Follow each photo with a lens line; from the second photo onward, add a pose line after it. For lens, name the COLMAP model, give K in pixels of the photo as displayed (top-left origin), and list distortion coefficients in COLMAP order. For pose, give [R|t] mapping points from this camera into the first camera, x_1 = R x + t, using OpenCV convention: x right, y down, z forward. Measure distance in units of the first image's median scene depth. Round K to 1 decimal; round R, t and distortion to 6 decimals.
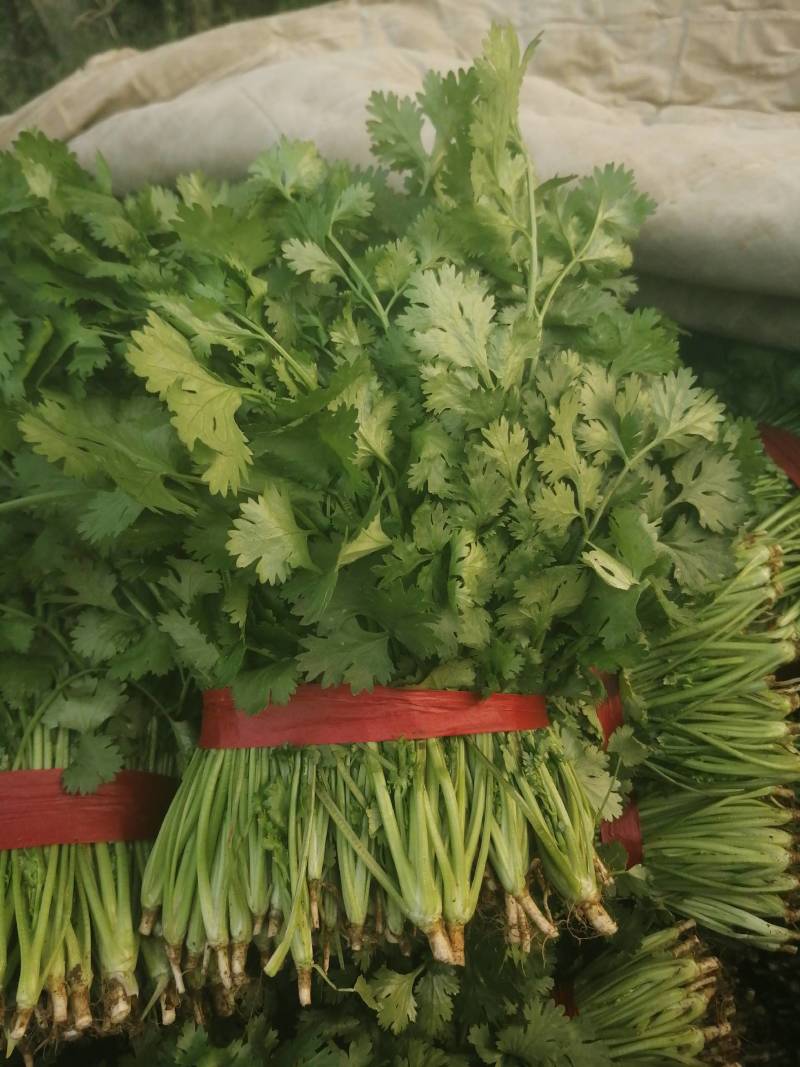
lens RADIAL K [[785.3, 0, 458.1], [0, 785.3, 534.0], [0, 0, 1]] dist [0.053856, -0.102681]
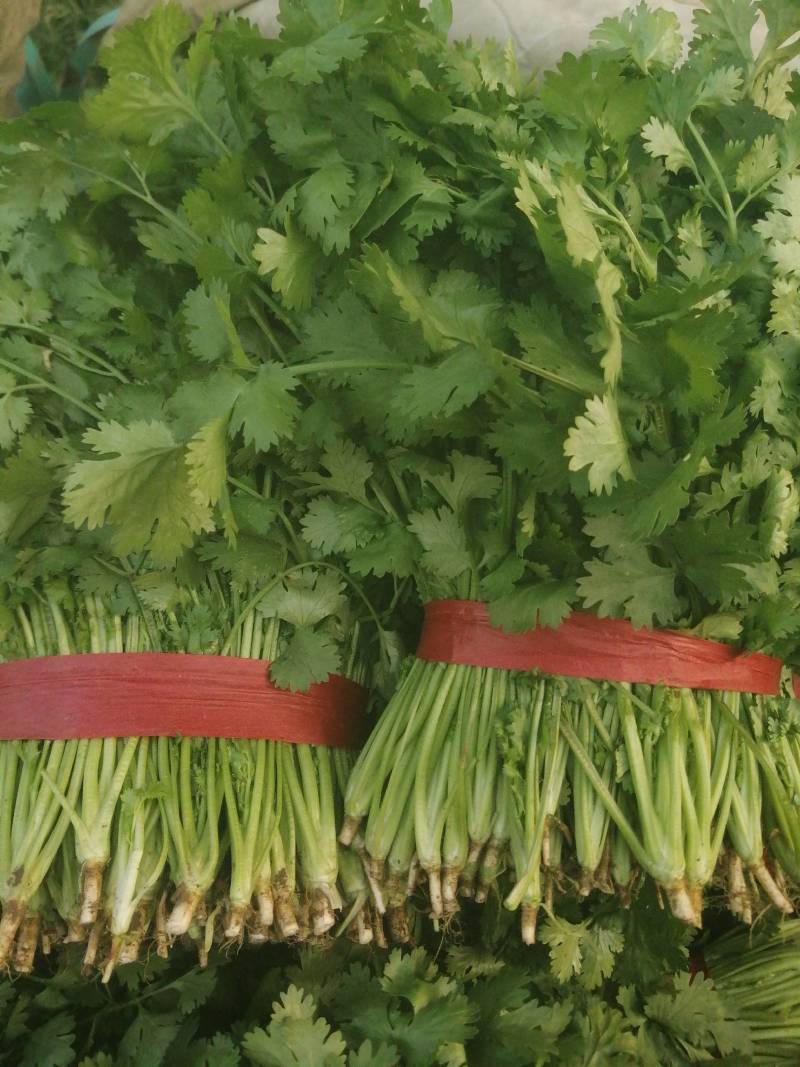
lens RADIAL K [[785.3, 0, 458.1], [0, 785.3, 534.0], [0, 0, 1]] dist [0.053856, -0.102681]
pose [[0.989003, 0.147887, -0.001858, -0.333915], [-0.147621, 0.987839, 0.048815, 0.076187], [0.009054, -0.048004, 0.998806, 0.077208]]
